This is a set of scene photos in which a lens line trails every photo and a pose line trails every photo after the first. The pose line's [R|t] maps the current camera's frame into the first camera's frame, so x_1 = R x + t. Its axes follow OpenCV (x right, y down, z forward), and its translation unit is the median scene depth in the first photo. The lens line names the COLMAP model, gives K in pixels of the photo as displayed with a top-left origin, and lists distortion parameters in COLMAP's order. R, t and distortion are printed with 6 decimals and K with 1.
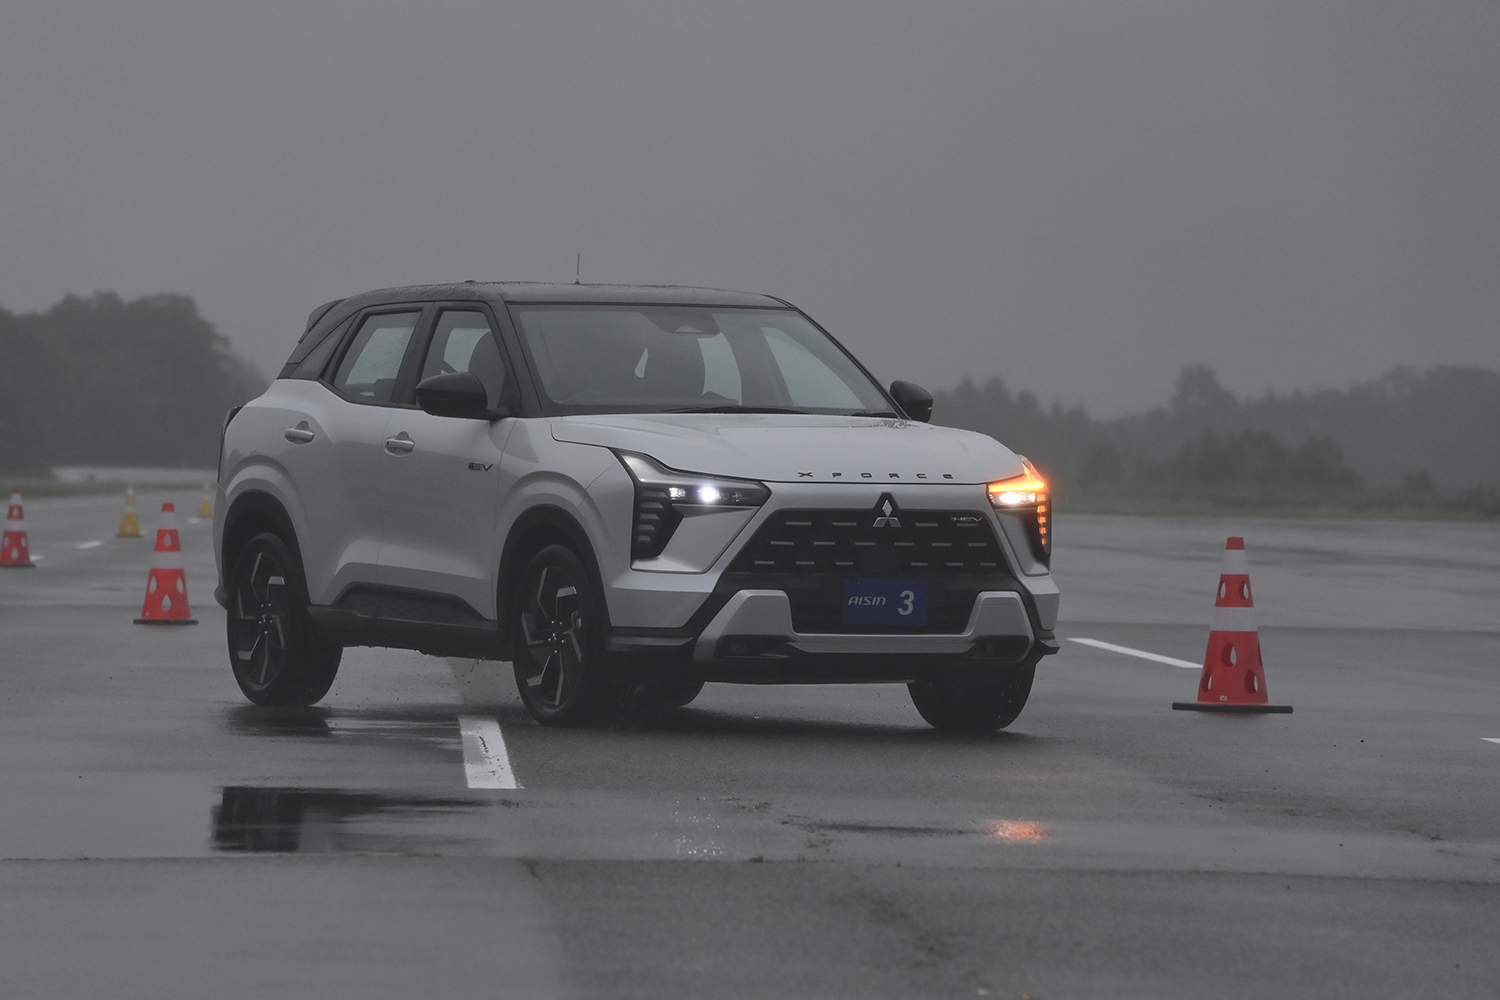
lens RADIAL K [[9505.5, 0, 791.3], [0, 9505.5, 546.3], [0, 0, 1]] dist [5.651578, 0.000000]
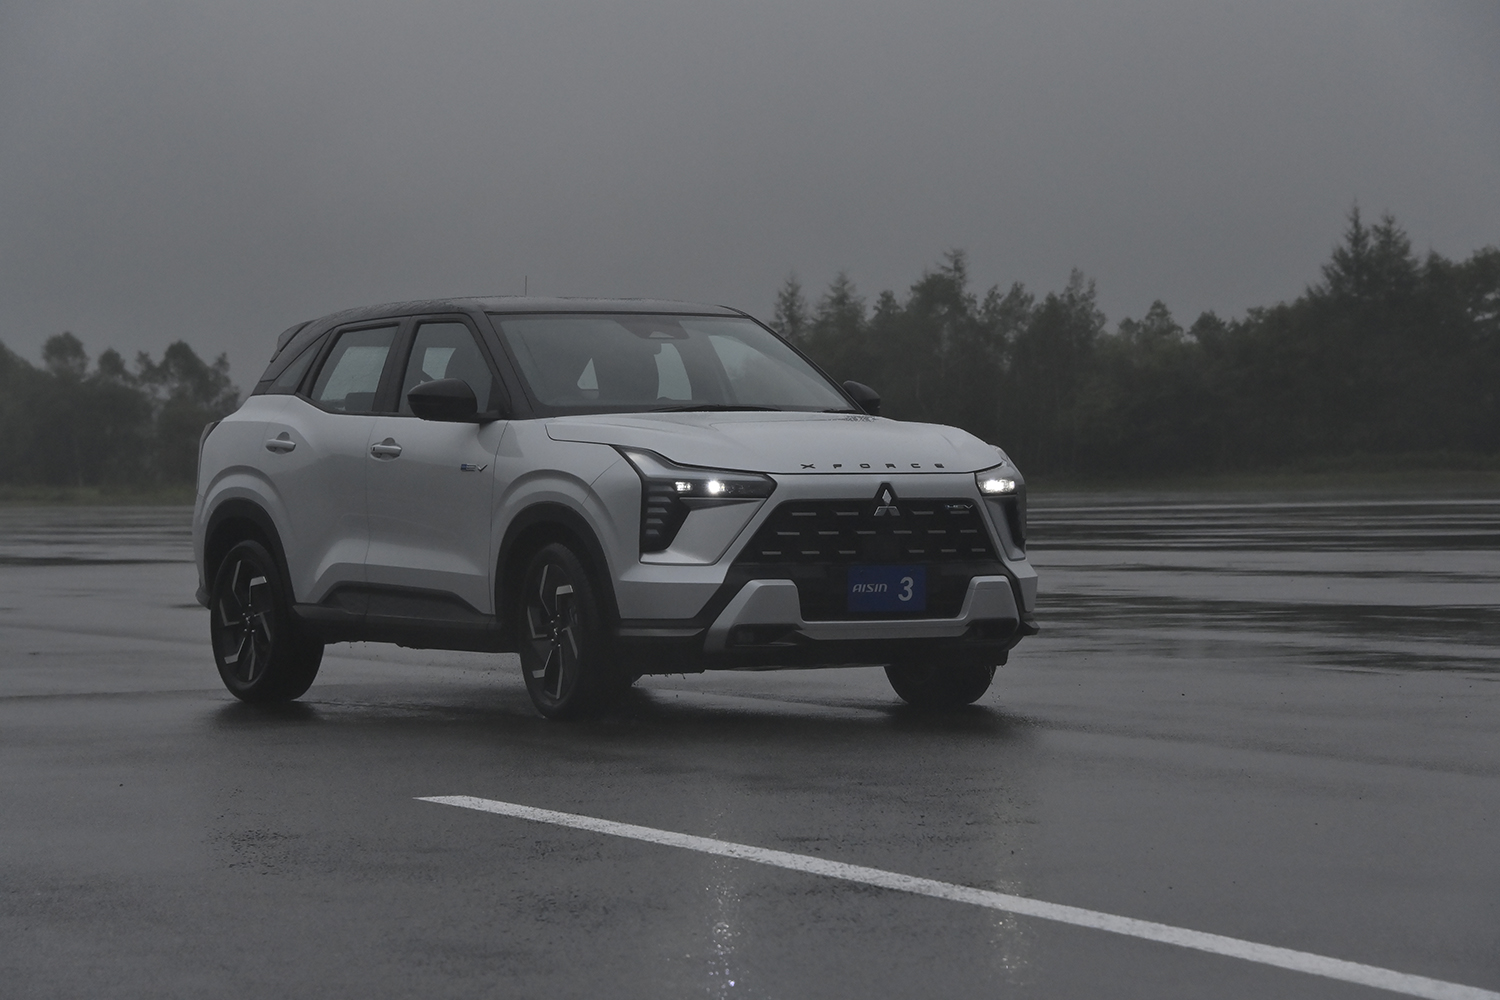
lens RADIAL K [[5749.0, 0, 753.7], [0, 5749.0, 505.3], [0, 0, 1]] dist [0.982940, 0.000000]
pose [[0.996139, -0.020633, 0.085327, -0.055711], [0.021476, 0.999729, -0.008971, 0.002041], [-0.085119, 0.010769, 0.996313, 0.370418]]
